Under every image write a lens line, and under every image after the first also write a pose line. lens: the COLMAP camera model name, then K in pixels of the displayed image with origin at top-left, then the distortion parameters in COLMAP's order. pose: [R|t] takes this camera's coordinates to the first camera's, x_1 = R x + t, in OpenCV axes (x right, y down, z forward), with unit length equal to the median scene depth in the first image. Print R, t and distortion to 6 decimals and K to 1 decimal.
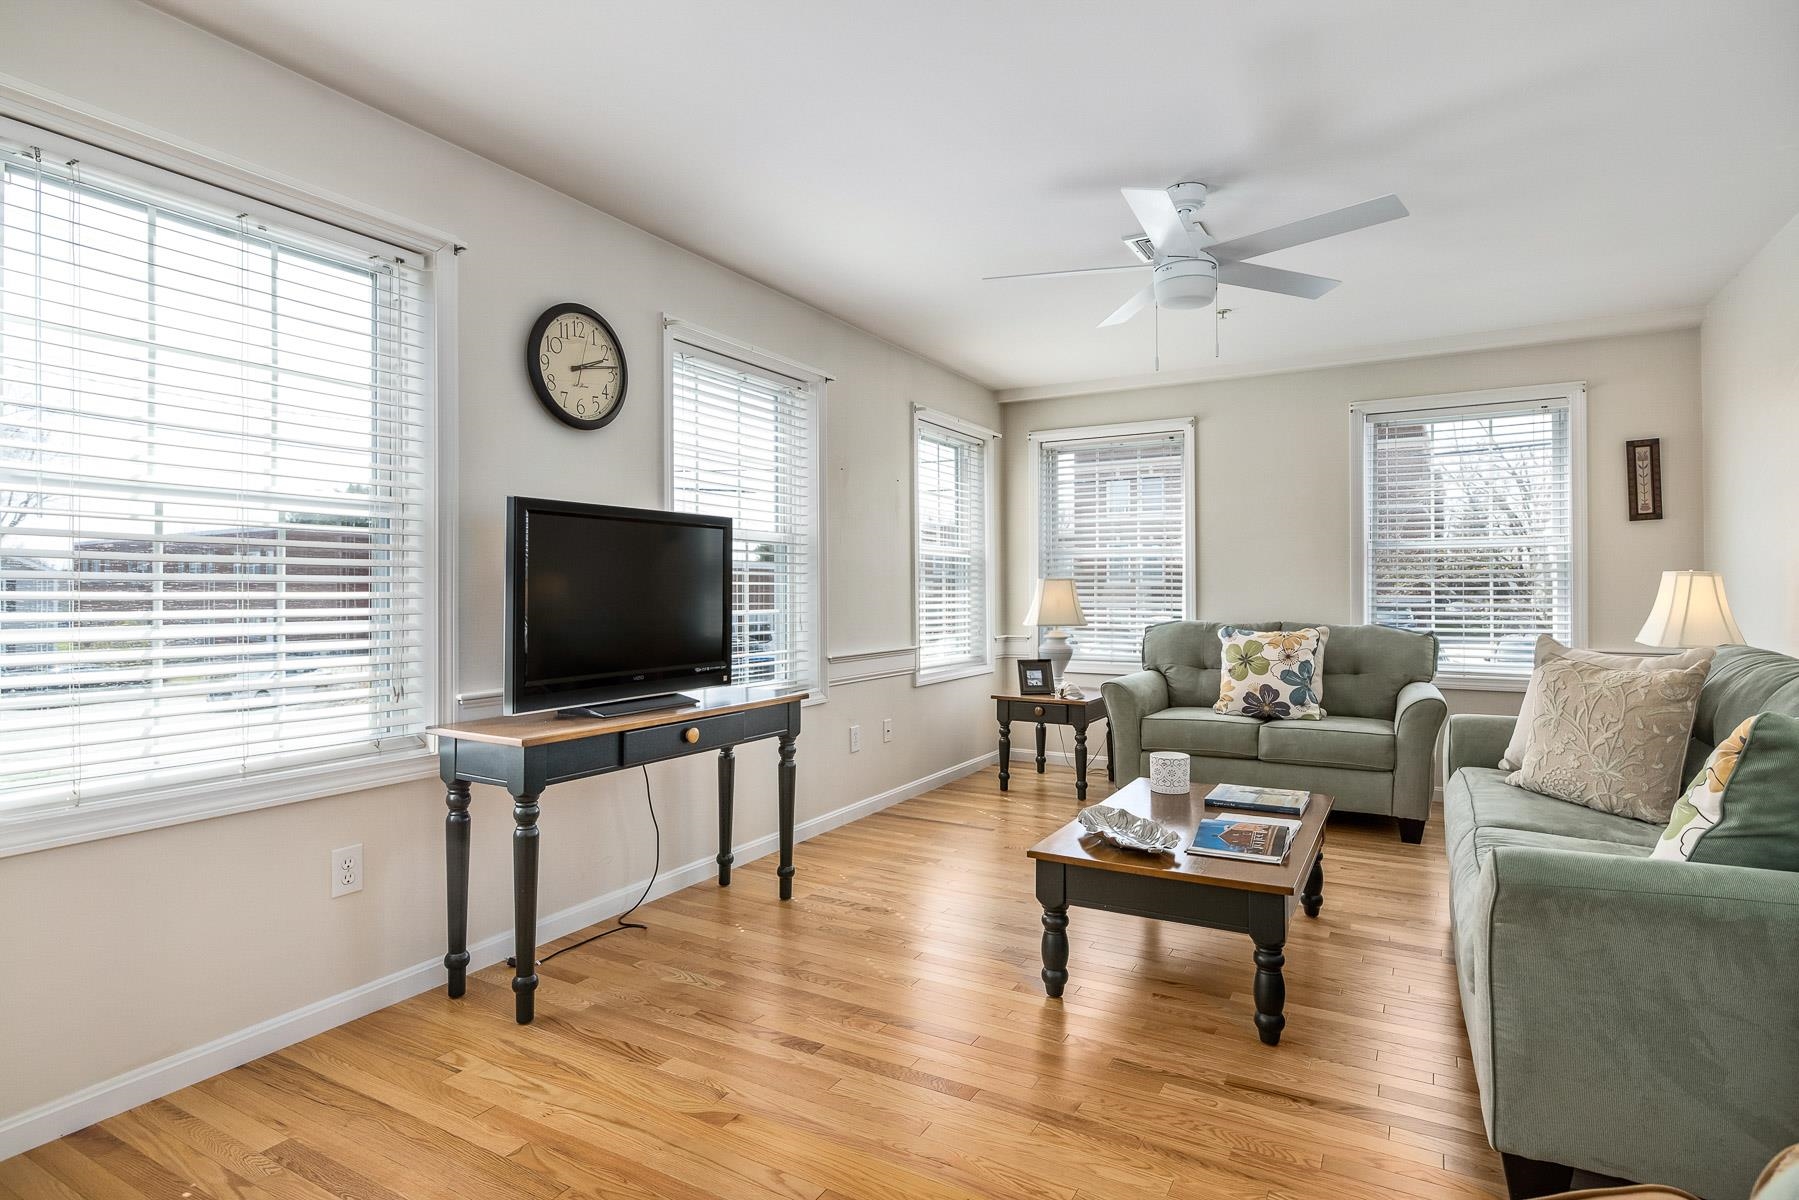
lens RADIAL K [[936.6, 0, 902.1], [0, 936.6, 588.0], [0, 0, 1]] dist [-0.005161, 0.000930]
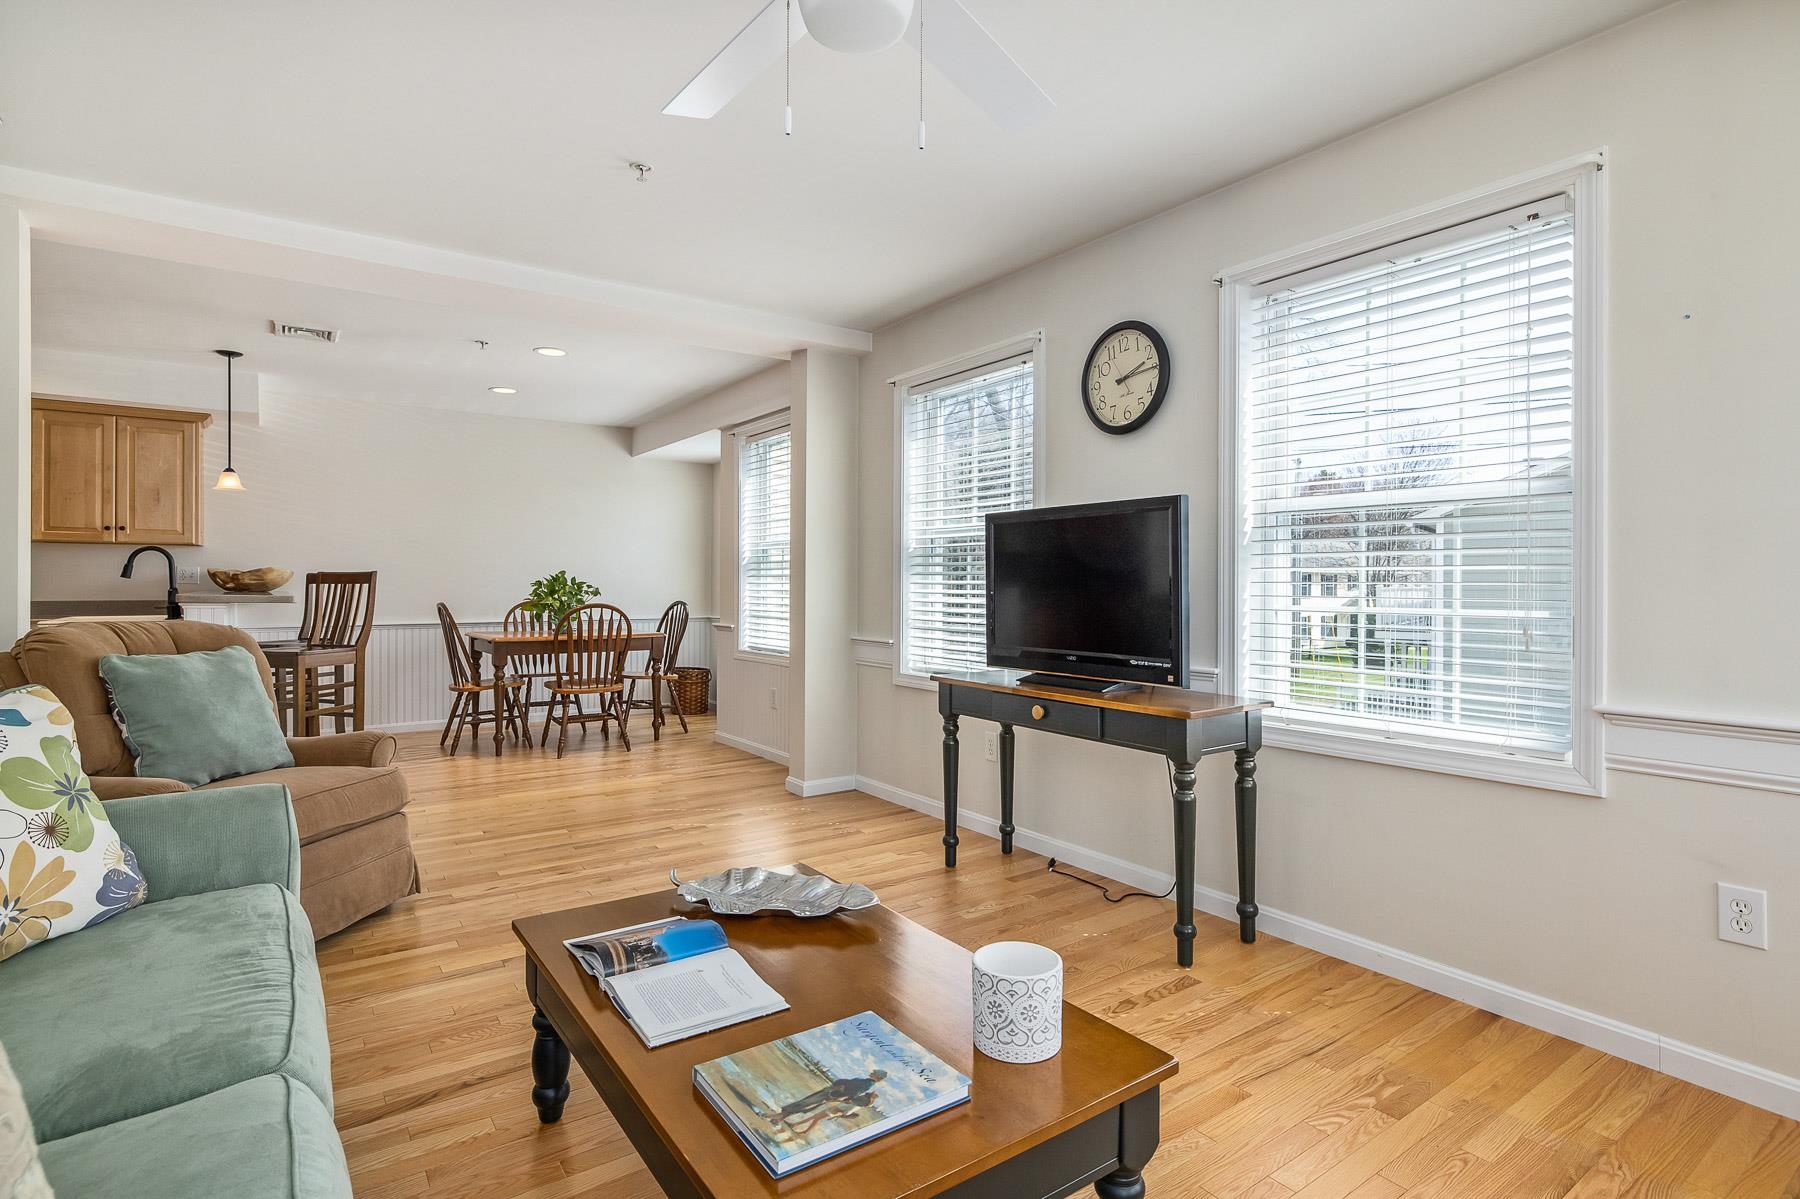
lens RADIAL K [[908.0, 0, 907.3], [0, 908.0, 587.3], [0, 0, 1]] dist [0.000928, -0.000178]
pose [[-0.427535, 0.007159, -0.903970, 0.677436], [0.003464, 0.999974, 0.006281, 0.003865], [0.903992, -0.000446, -0.427549, 1.120780]]
